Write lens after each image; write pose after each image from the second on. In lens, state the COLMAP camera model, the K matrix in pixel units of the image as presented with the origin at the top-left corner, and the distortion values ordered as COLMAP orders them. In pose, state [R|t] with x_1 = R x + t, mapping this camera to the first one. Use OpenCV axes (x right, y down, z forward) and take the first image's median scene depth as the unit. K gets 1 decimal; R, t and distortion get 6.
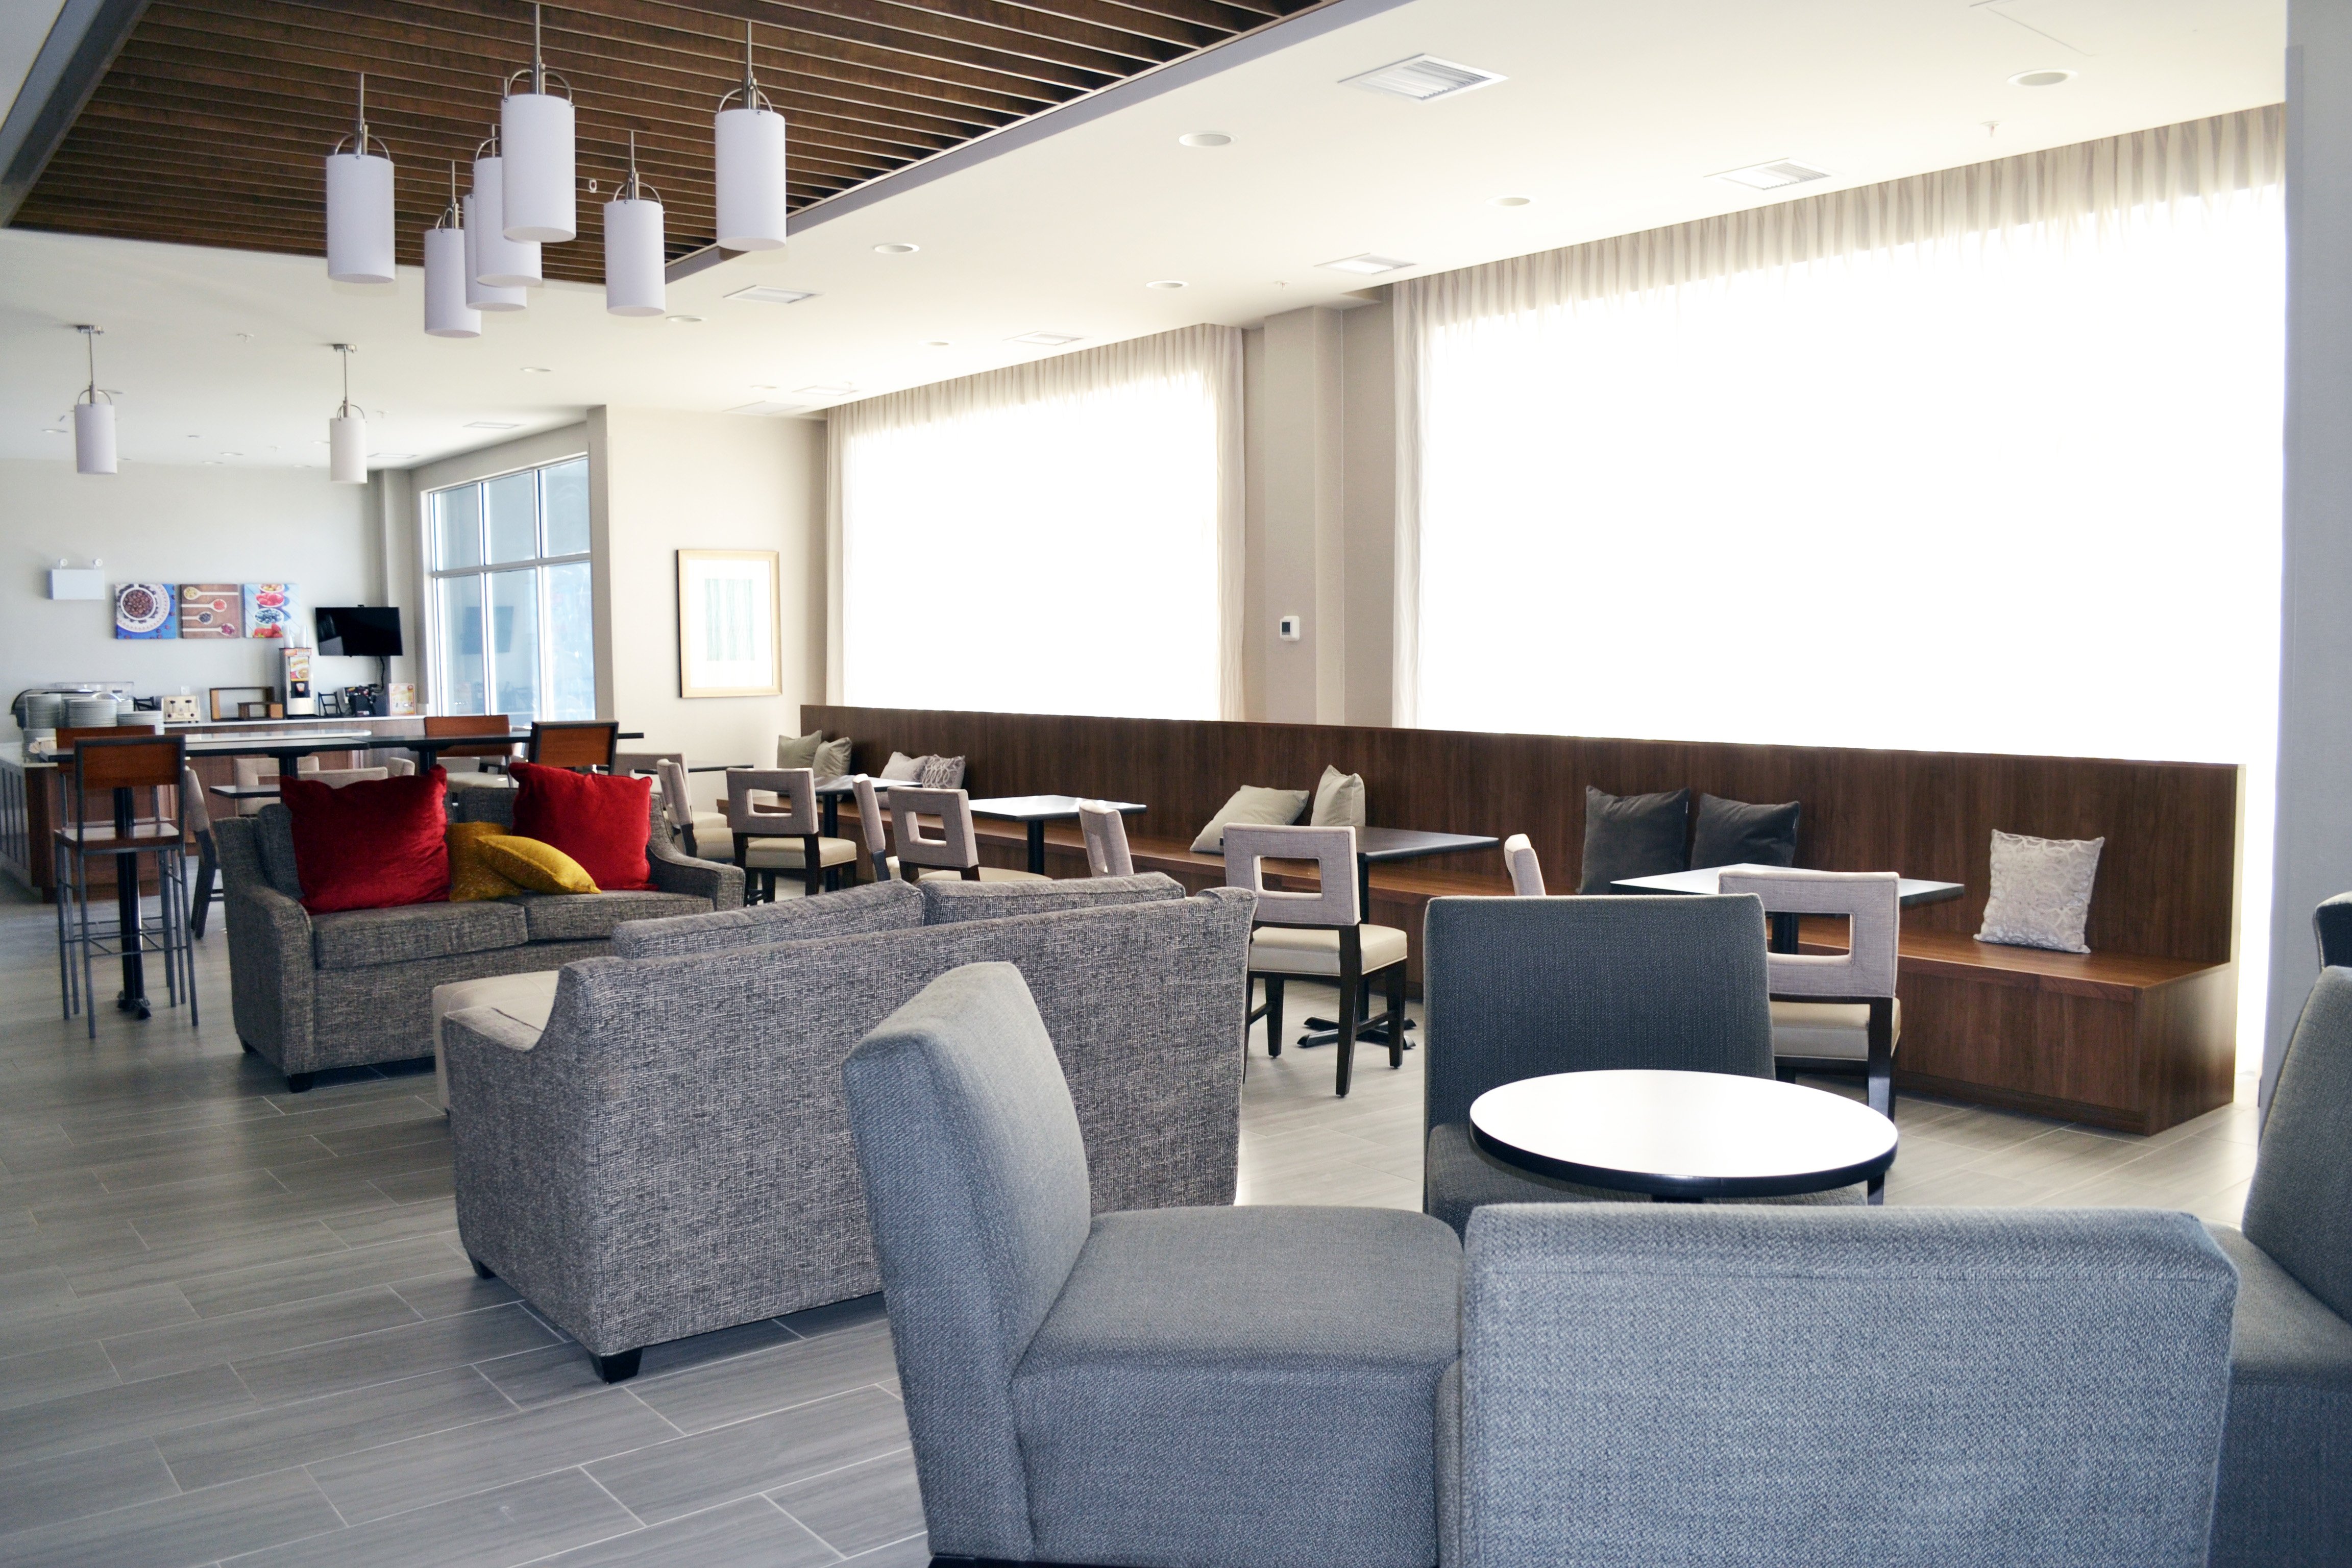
lens RADIAL K [[1887.5, 0, 1173.9], [0, 1887.5, 781.6], [0, 0, 1]] dist [-0.009517, -0.004222]
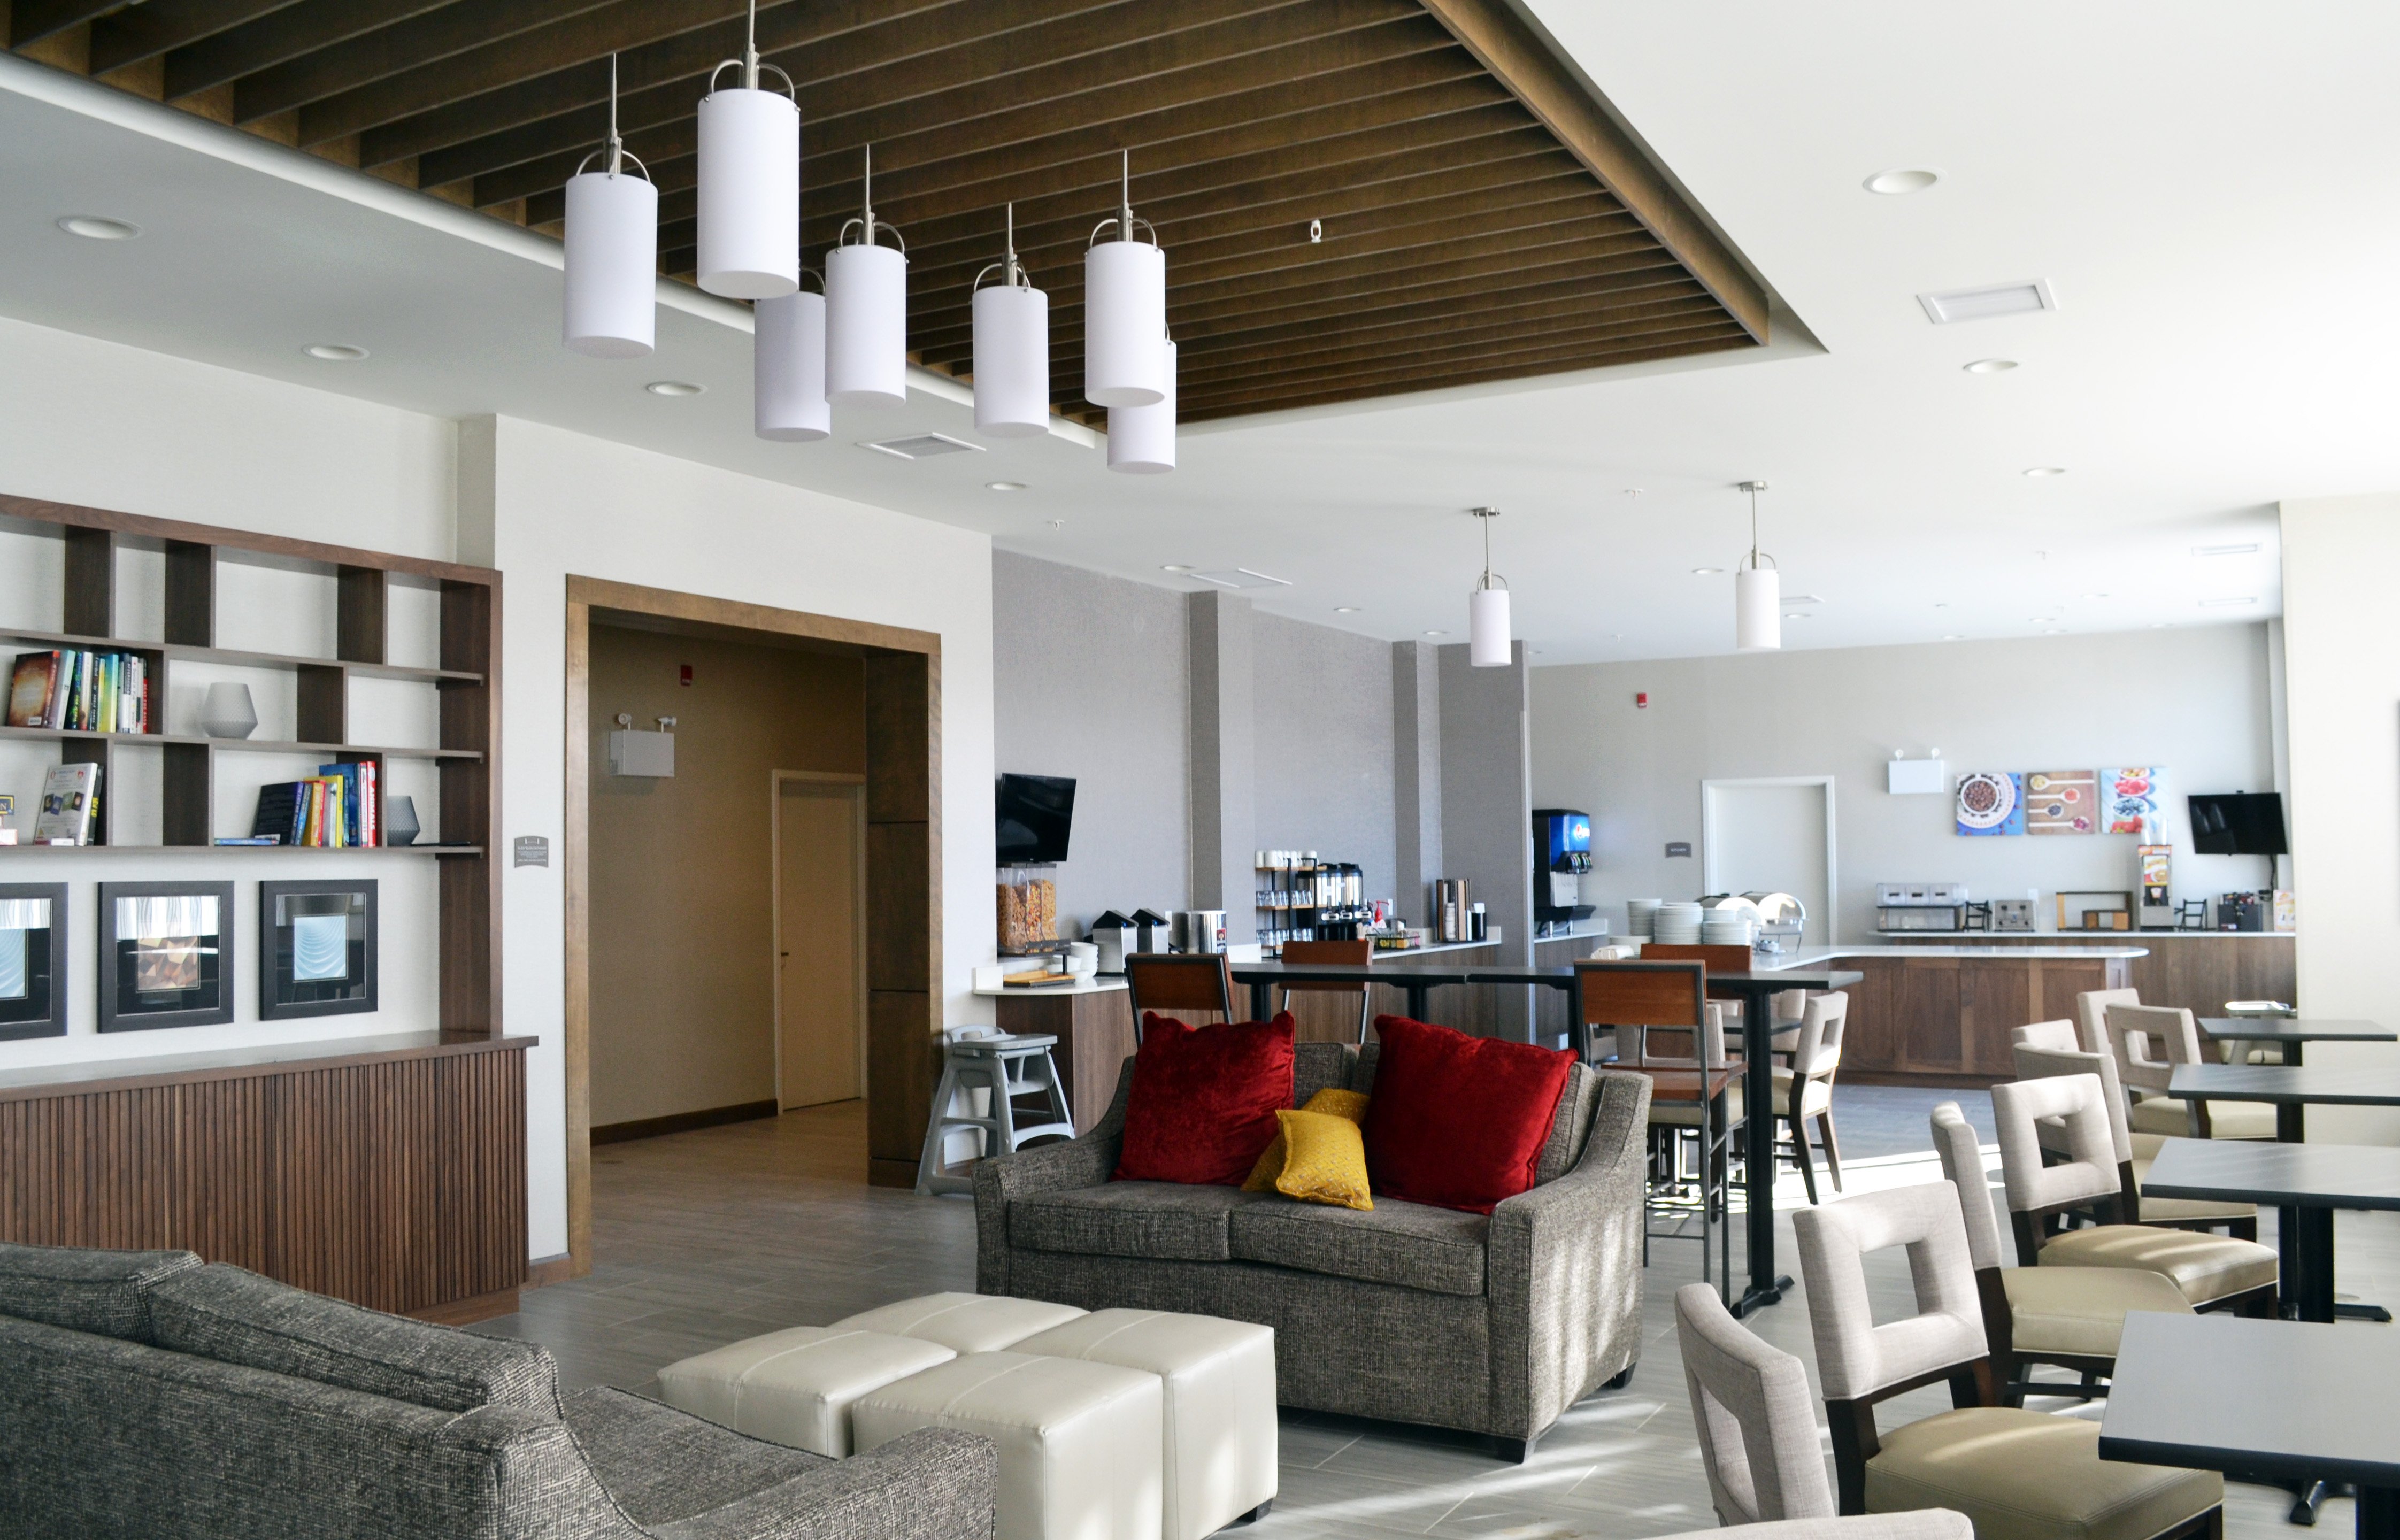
lens RADIAL K [[2027.4, 0, 1198.8], [0, 2027.4, 776.4], [0, 0, 1]] dist [-0.047610, -0.002497]
pose [[0.417884, -0.030269, -0.907996, 0.155638], [-0.061179, 0.996239, -0.061366, -0.022332], [0.906438, 0.081194, 0.414460, 0.264754]]
